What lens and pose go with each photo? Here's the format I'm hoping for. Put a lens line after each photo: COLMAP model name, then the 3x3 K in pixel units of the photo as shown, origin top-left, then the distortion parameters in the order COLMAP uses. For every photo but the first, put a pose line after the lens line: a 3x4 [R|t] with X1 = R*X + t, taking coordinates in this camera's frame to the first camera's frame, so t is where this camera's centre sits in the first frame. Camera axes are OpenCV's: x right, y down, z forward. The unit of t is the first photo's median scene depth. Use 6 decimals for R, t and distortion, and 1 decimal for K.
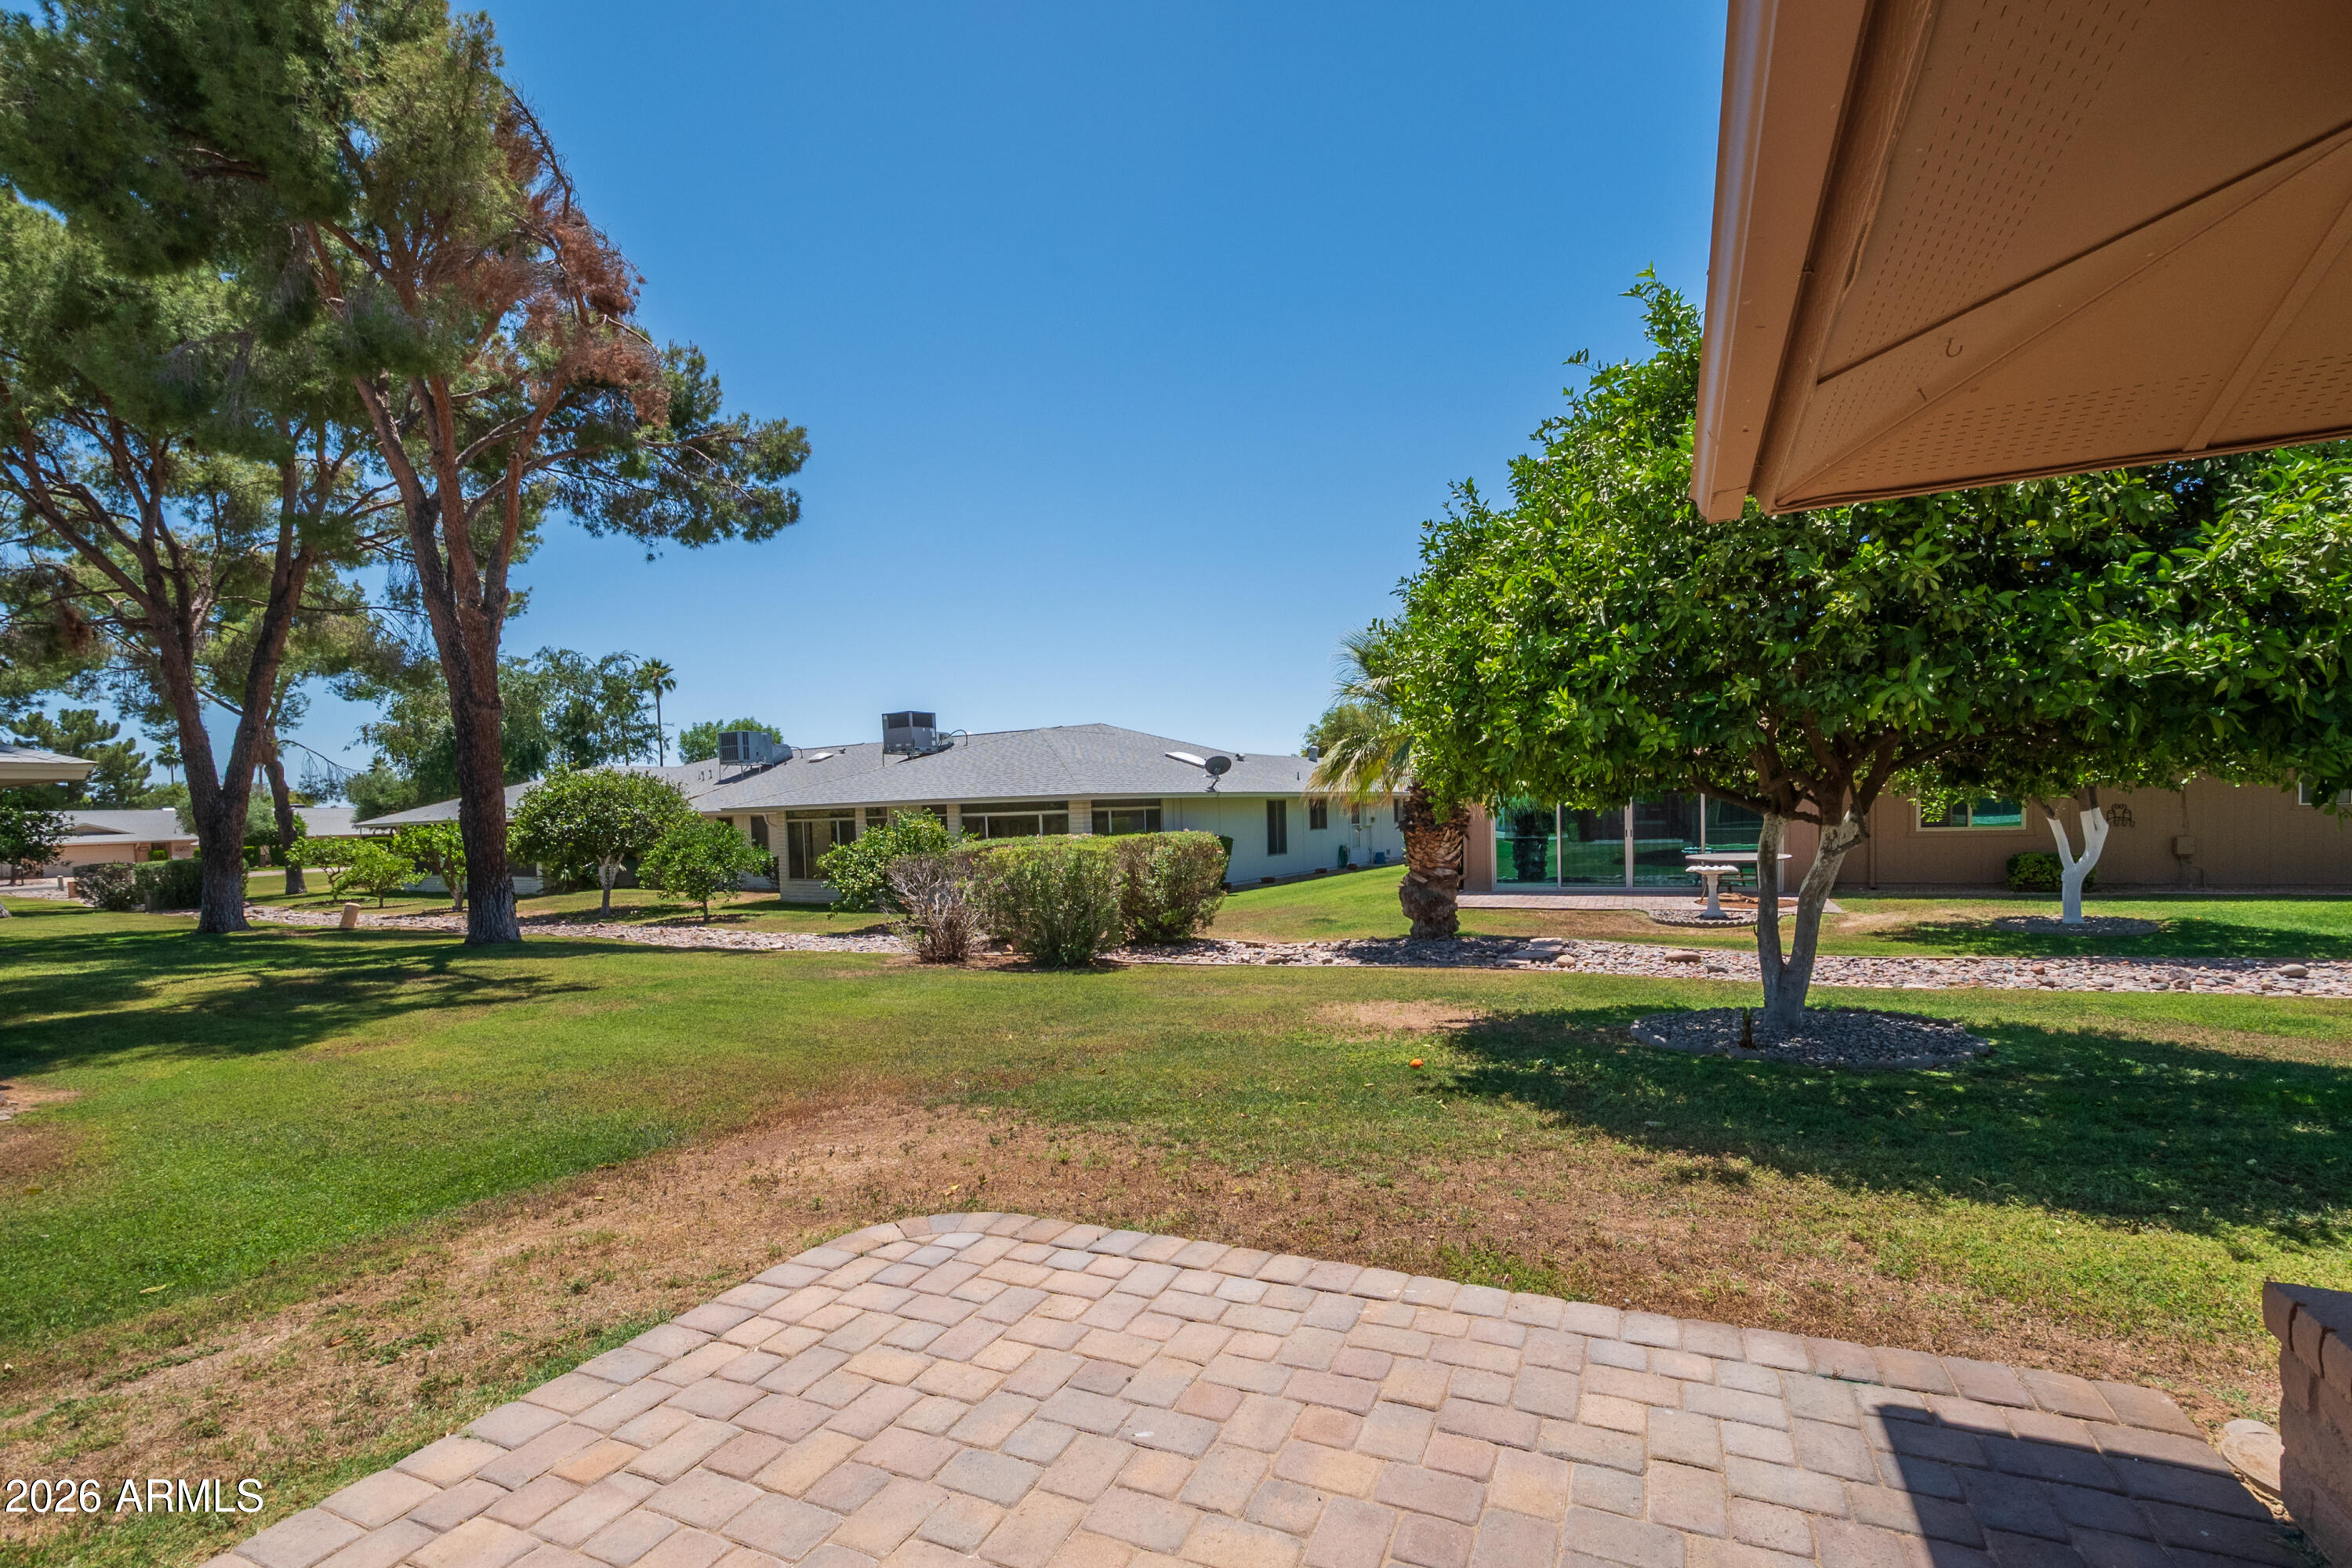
lens RADIAL K [[1050.6, 0, 1175.0], [0, 1050.6, 786.2], [0, 0, 1]] dist [0.001928, -0.001125]
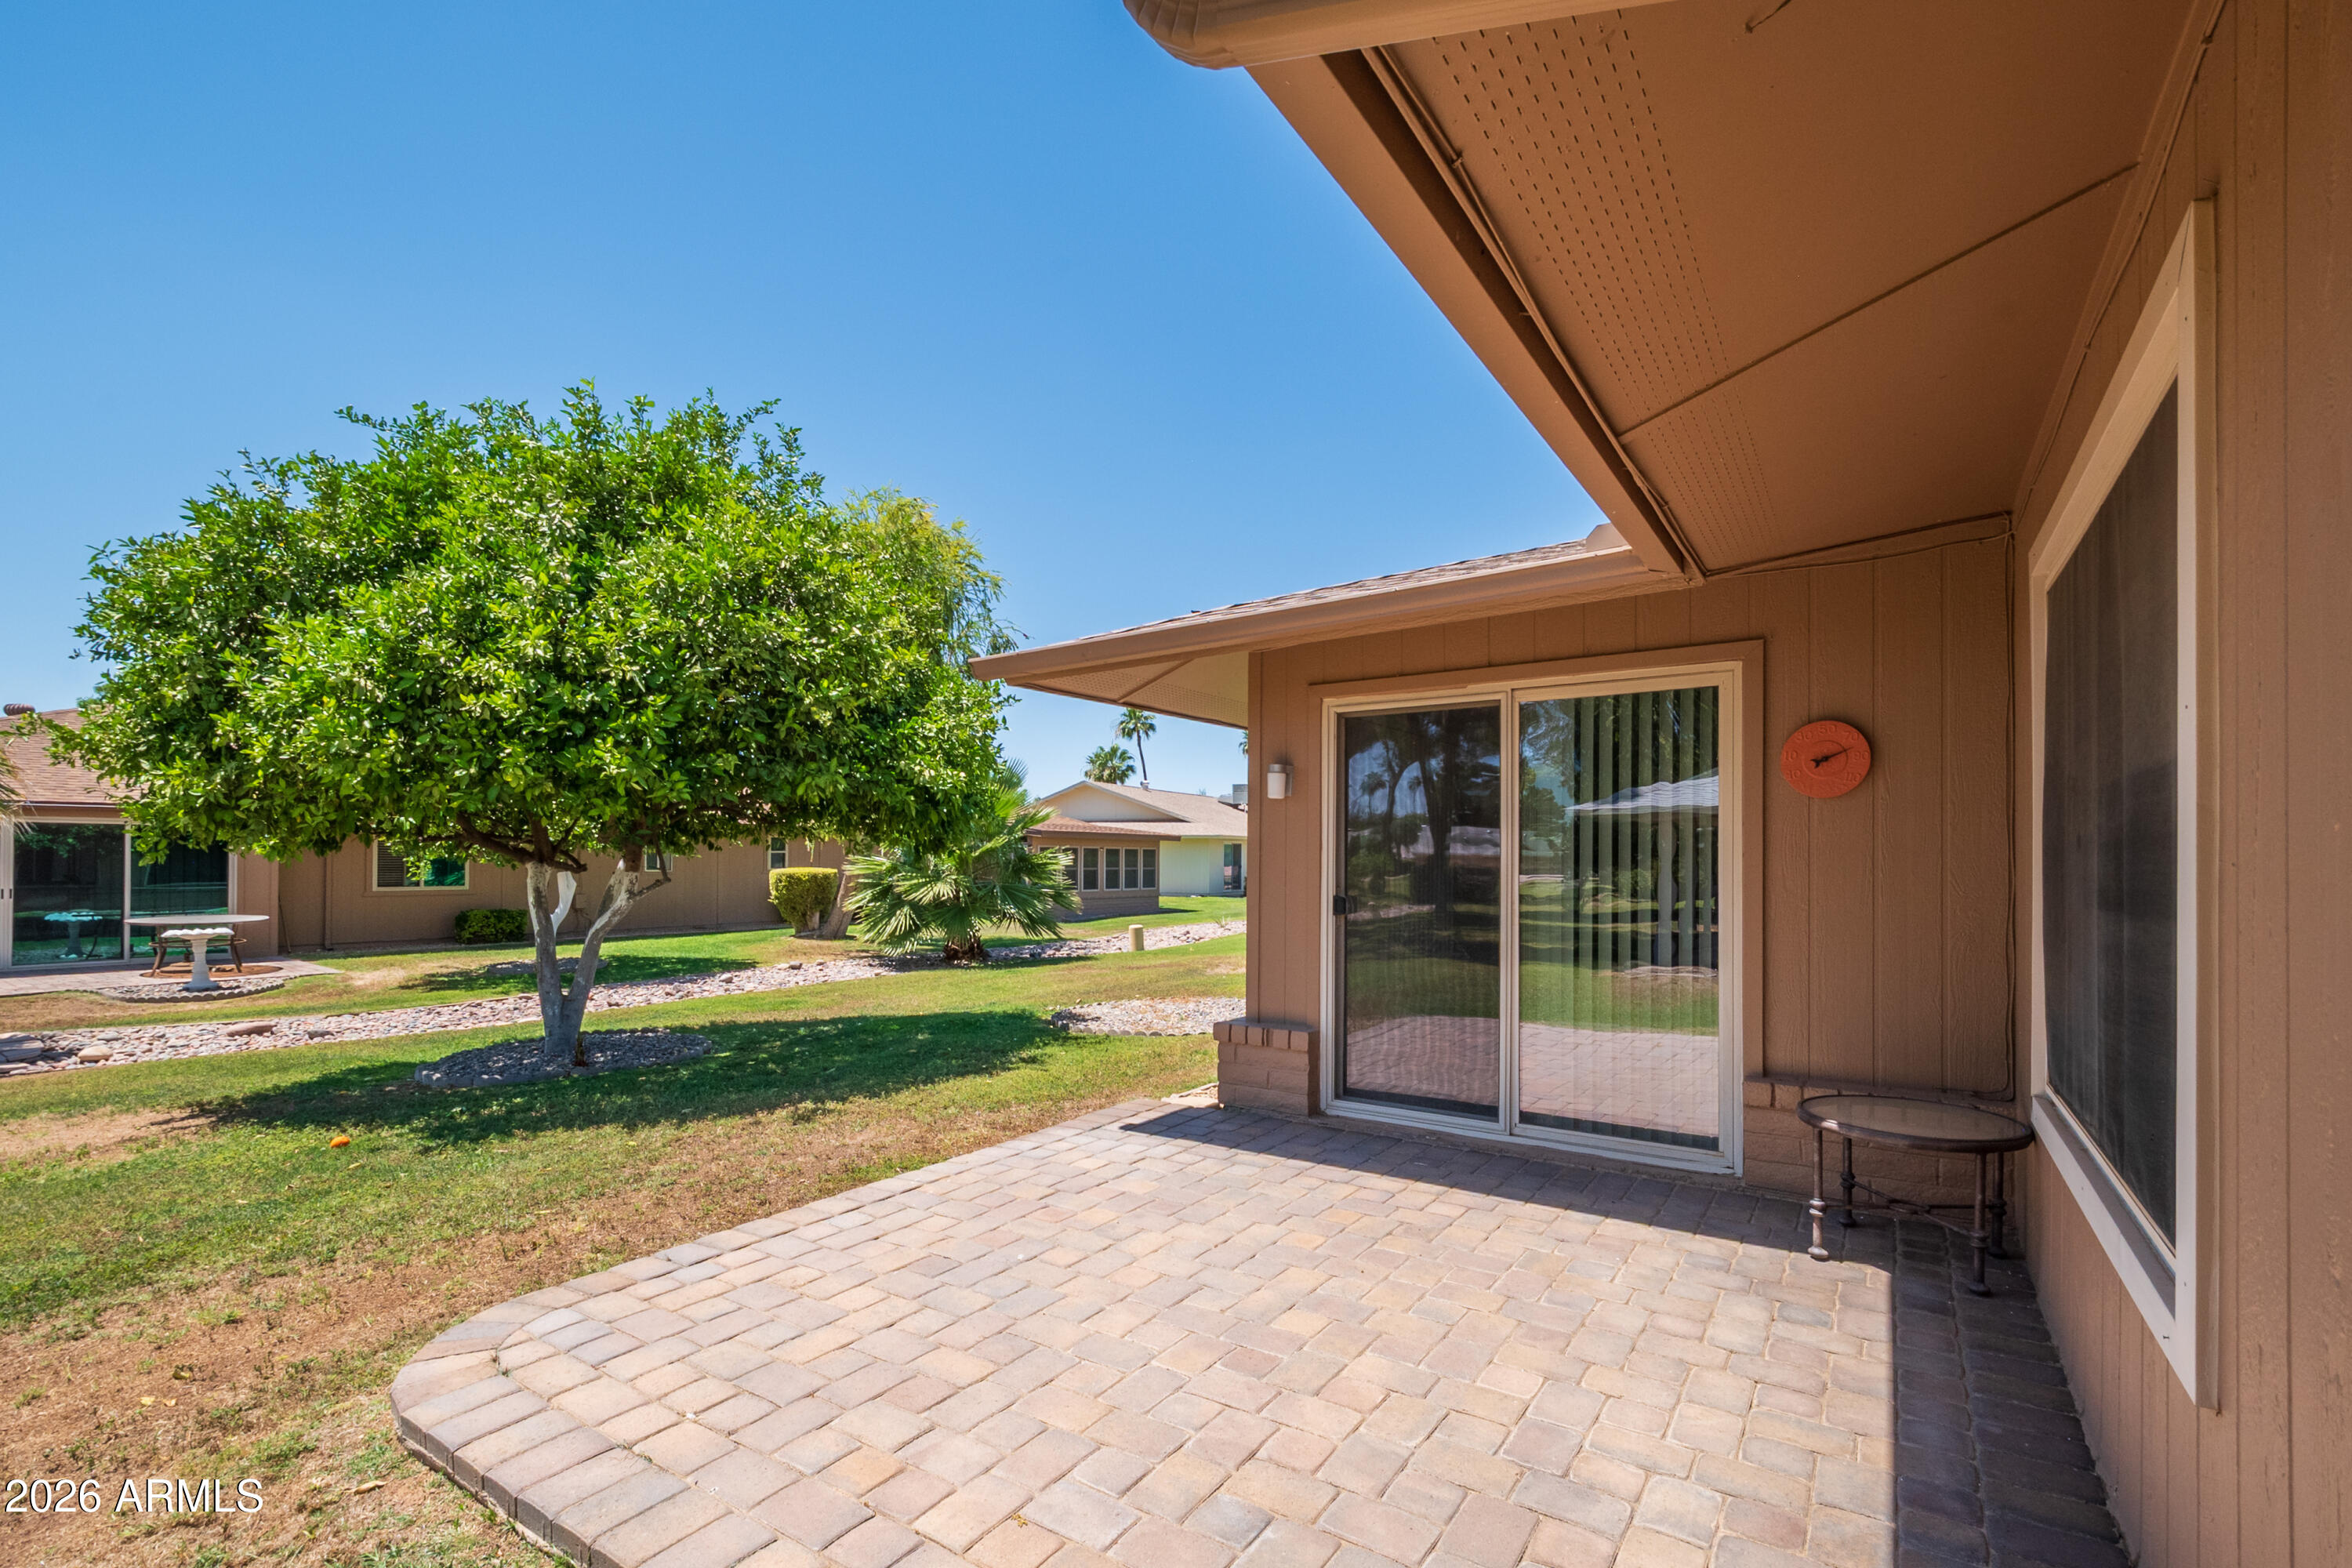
lens RADIAL K [[1050.6, 0, 1164.0], [0, 1050.6, 857.6], [0, 0, 1]] dist [0.001928, -0.001125]
pose [[0.170134, 0.032429, 0.984887, -1.002285], [-0.034430, 0.999044, -0.026947, 0.066169], [-0.984819, -0.029325, 0.171088, 0.394734]]
